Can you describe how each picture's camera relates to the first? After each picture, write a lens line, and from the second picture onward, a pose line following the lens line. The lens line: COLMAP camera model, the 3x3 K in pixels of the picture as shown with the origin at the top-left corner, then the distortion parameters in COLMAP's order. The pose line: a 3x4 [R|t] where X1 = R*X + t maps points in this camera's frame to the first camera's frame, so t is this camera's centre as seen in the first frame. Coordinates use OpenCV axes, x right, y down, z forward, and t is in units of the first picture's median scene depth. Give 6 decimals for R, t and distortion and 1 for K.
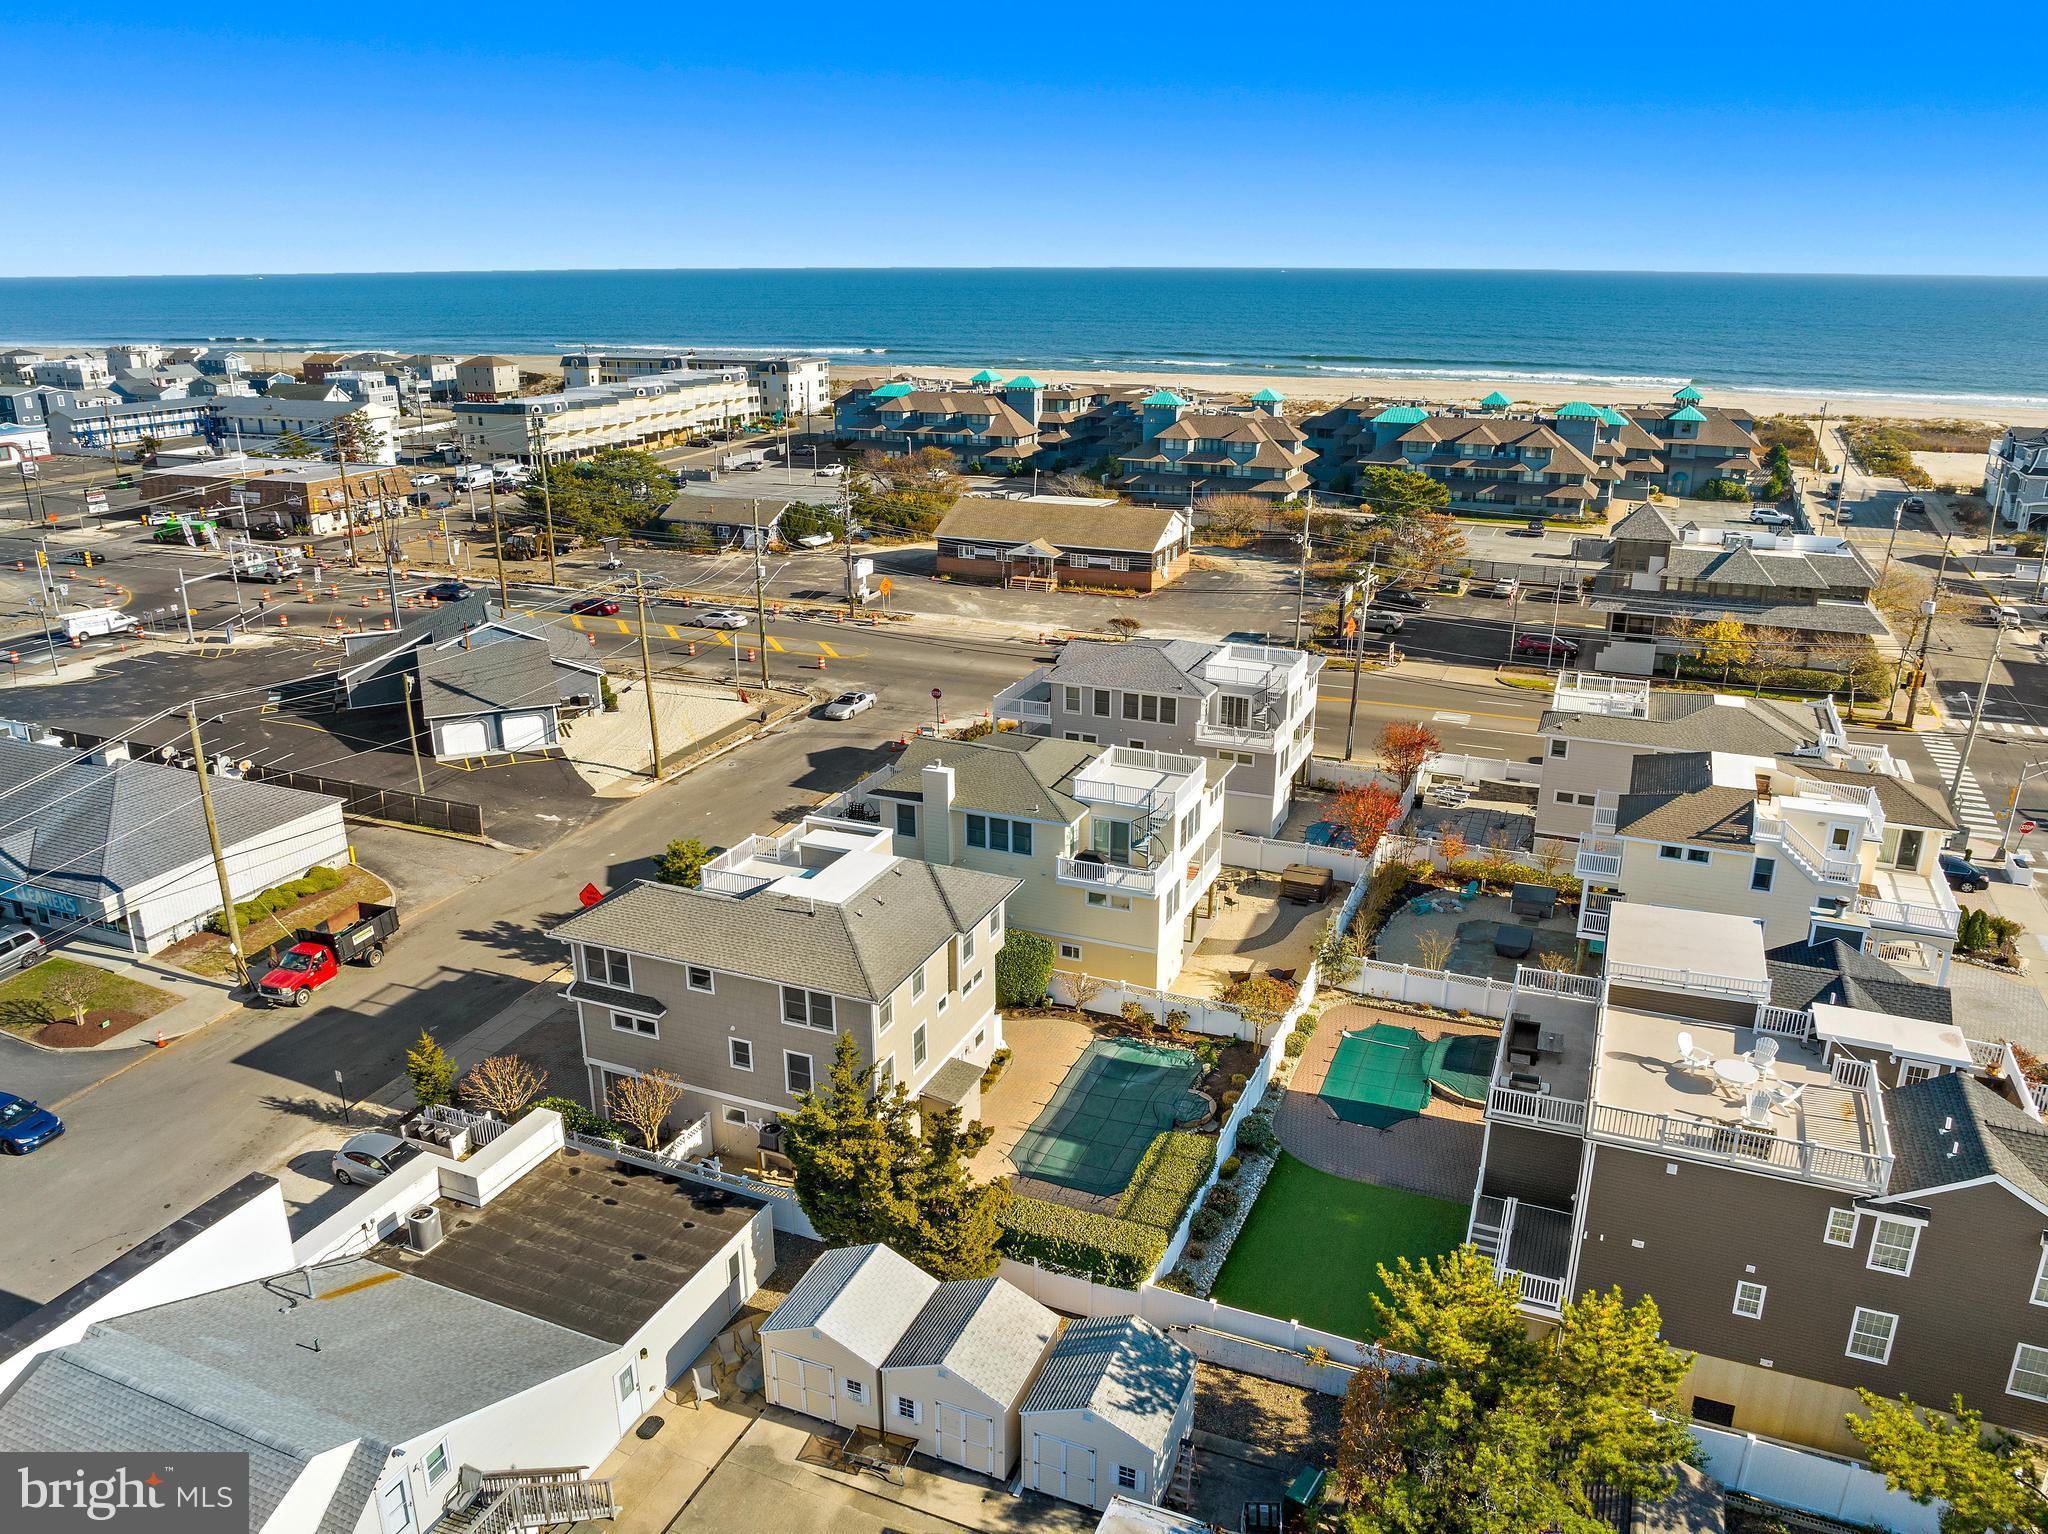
lens RADIAL K [[1474.8, 0, 1024.0], [0, 1474.8, 767.0], [0, 0, 1]] dist [-0.043297, 0.003093]
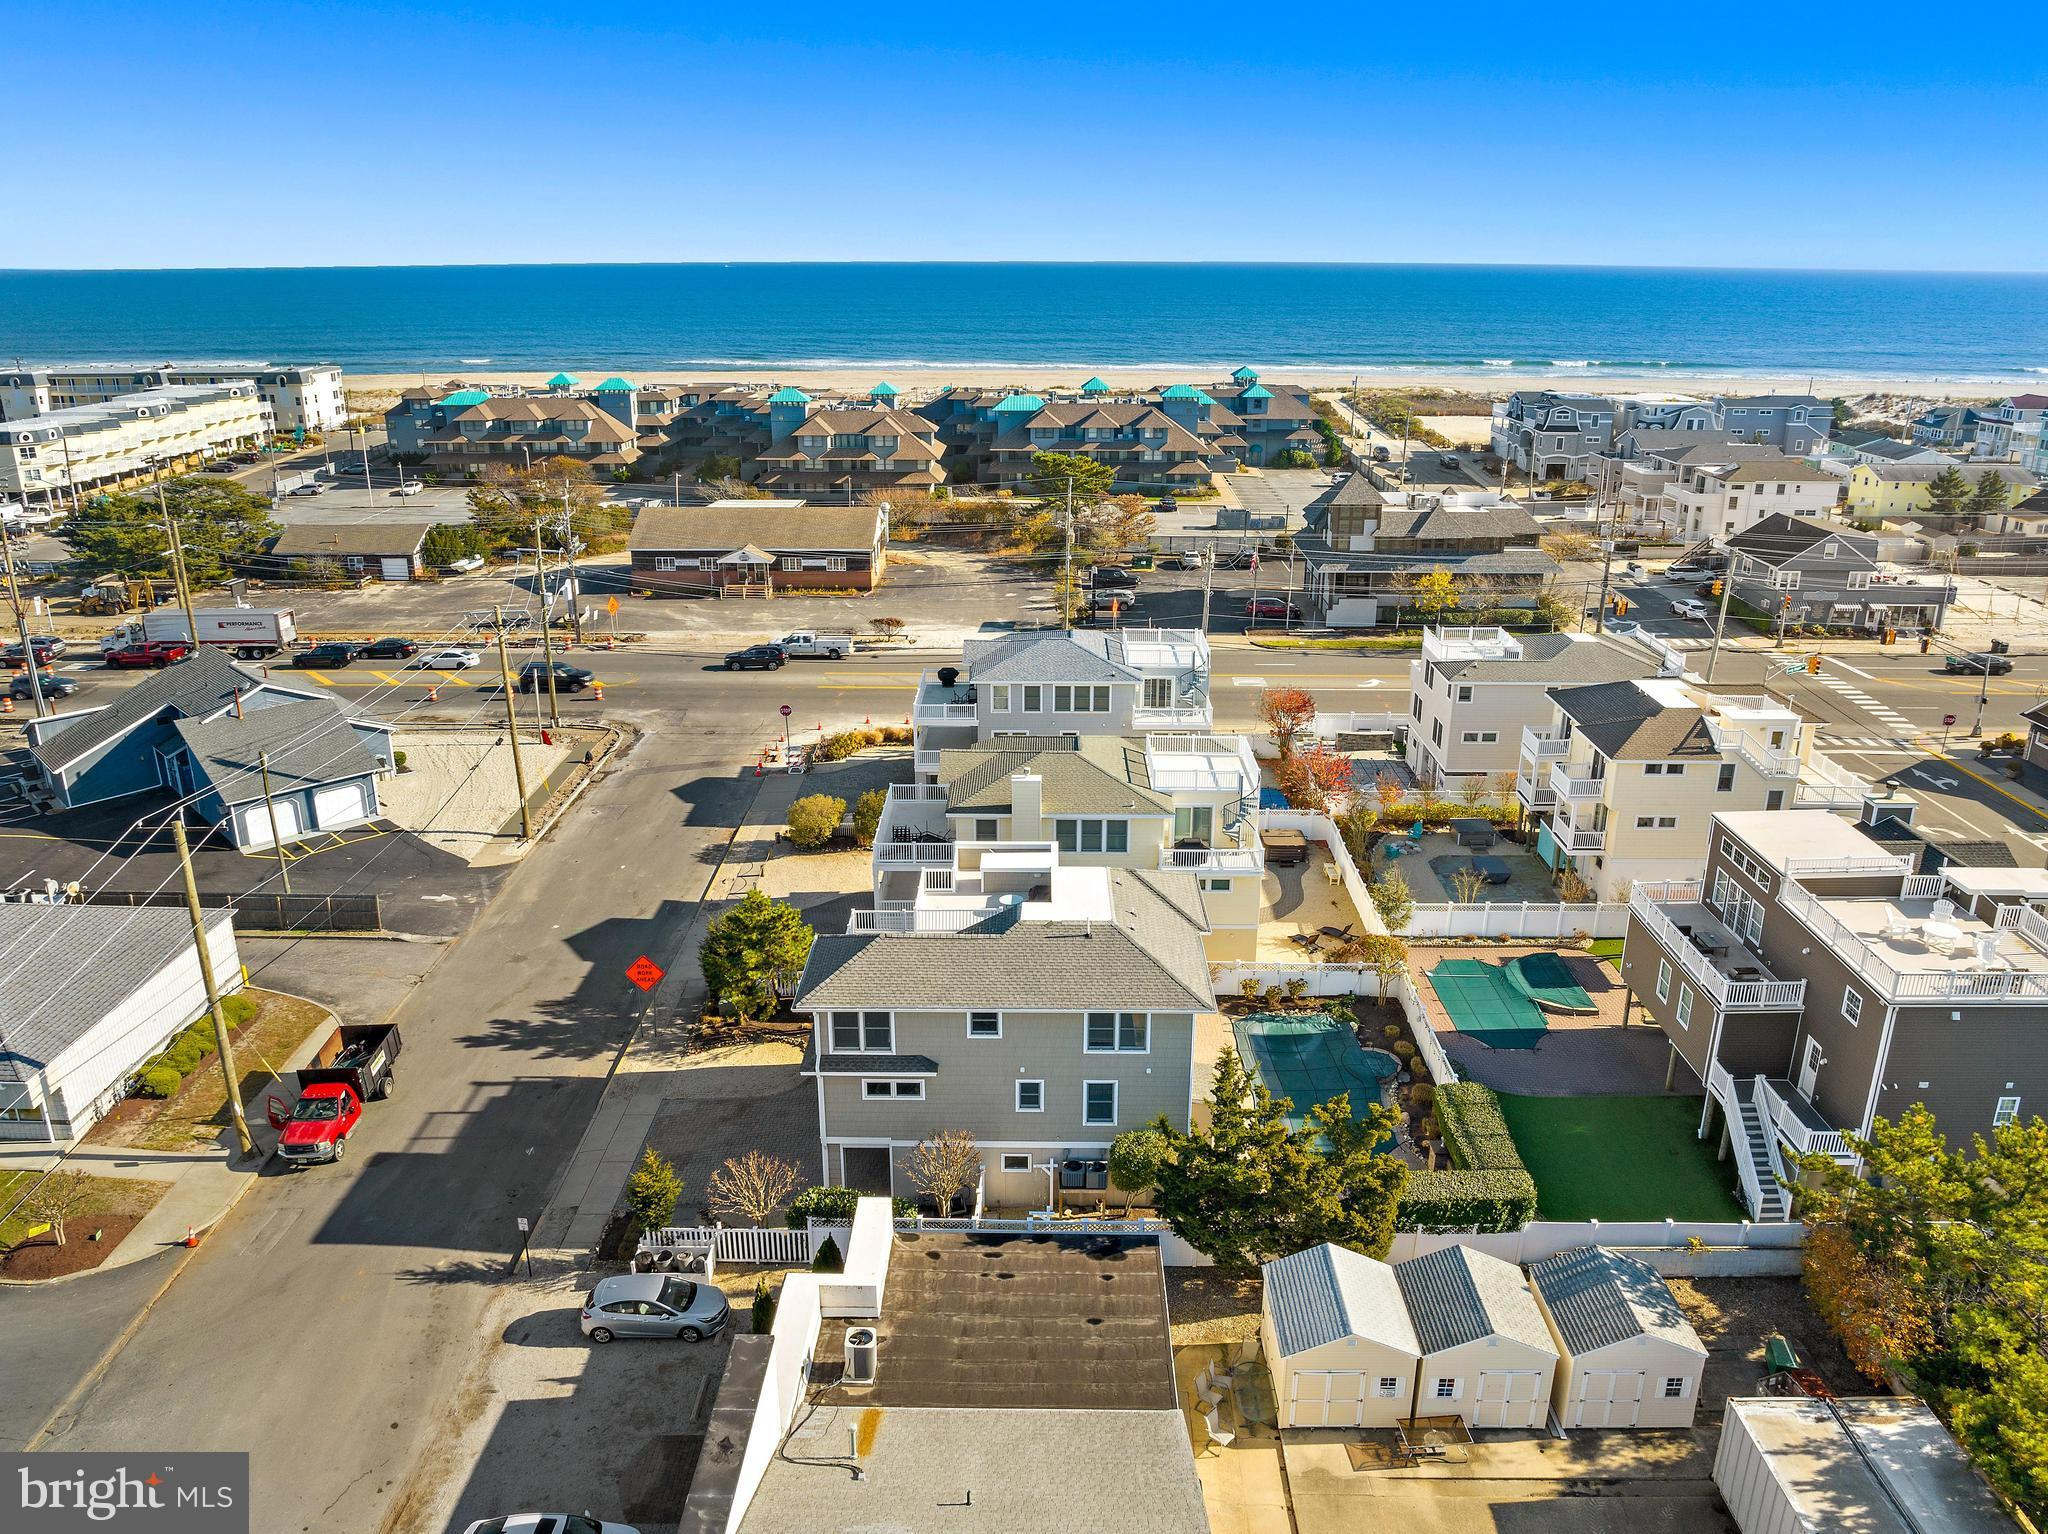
lens RADIAL K [[1474.8, 0, 1024.0], [0, 1474.8, 767.0], [0, 0, 1]] dist [-0.043297, 0.003093]
pose [[0.927337, -0.121474, 0.353964, -0.250514], [0.120288, 0.992413, 0.025440, -0.018982], [-0.354369, 0.018986, 0.934913, 0.057389]]
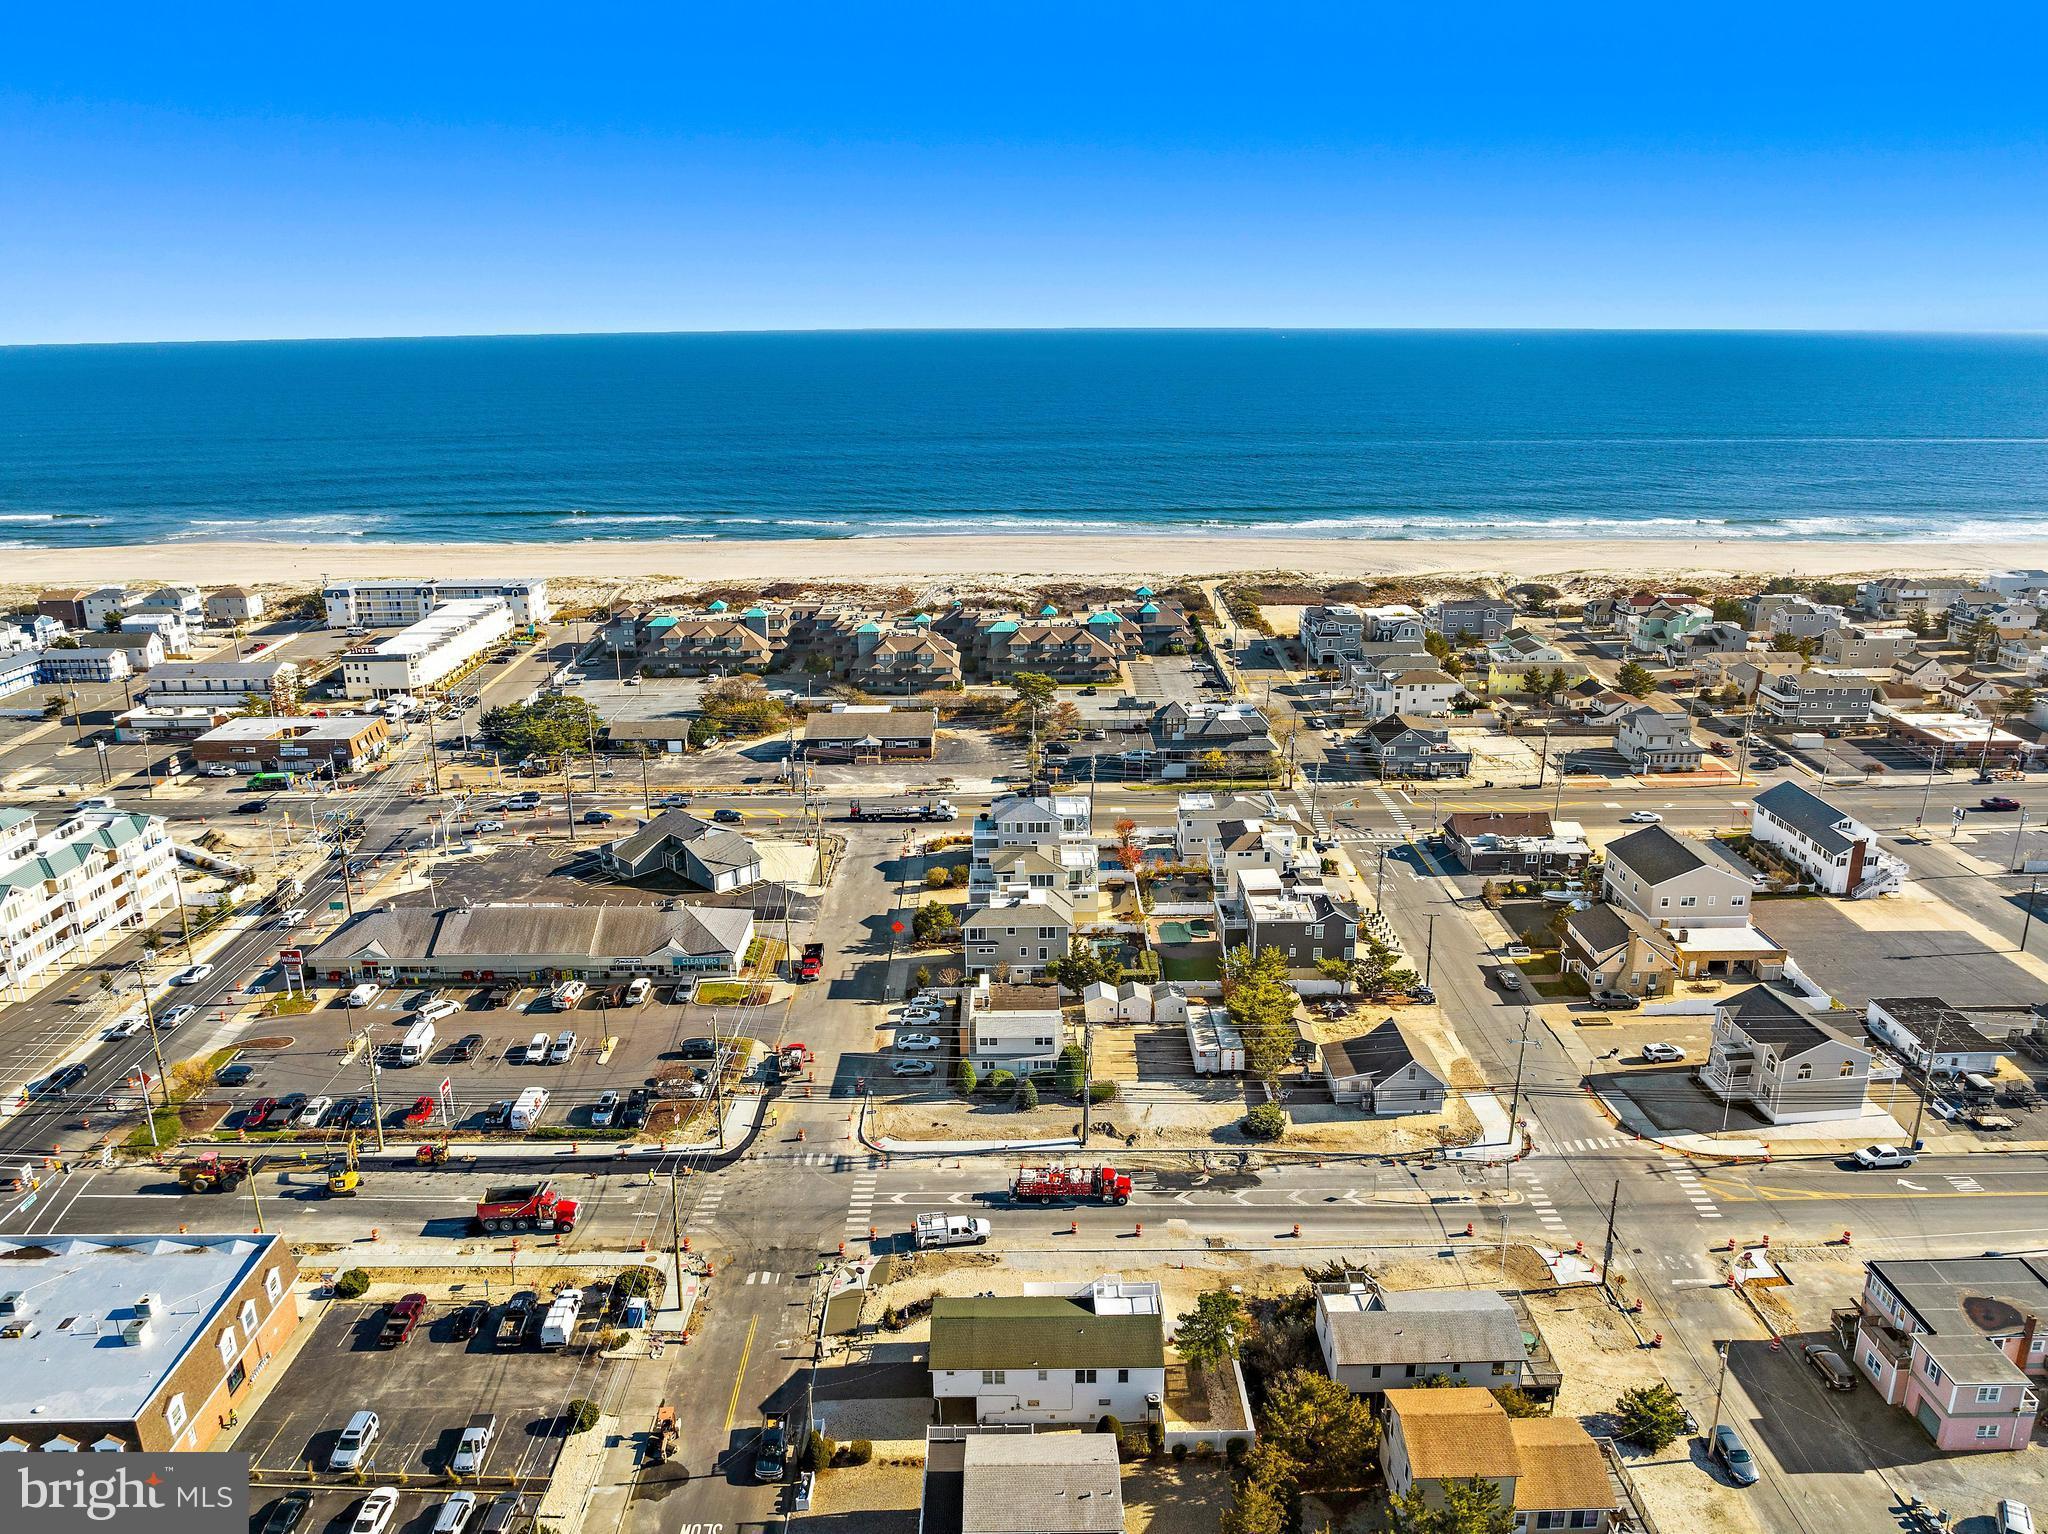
lens RADIAL K [[1460.6, 0, 1016.4], [0, 1460.6, 768.2], [0, 0, 1]] dist [-0.040830, -0.002811]
pose [[0.920308, -0.120798, 0.372077, -0.707334], [0.134053, 0.990925, -0.009857, -0.098139], [-0.367510, 0.058949, 0.928150, -1.082753]]
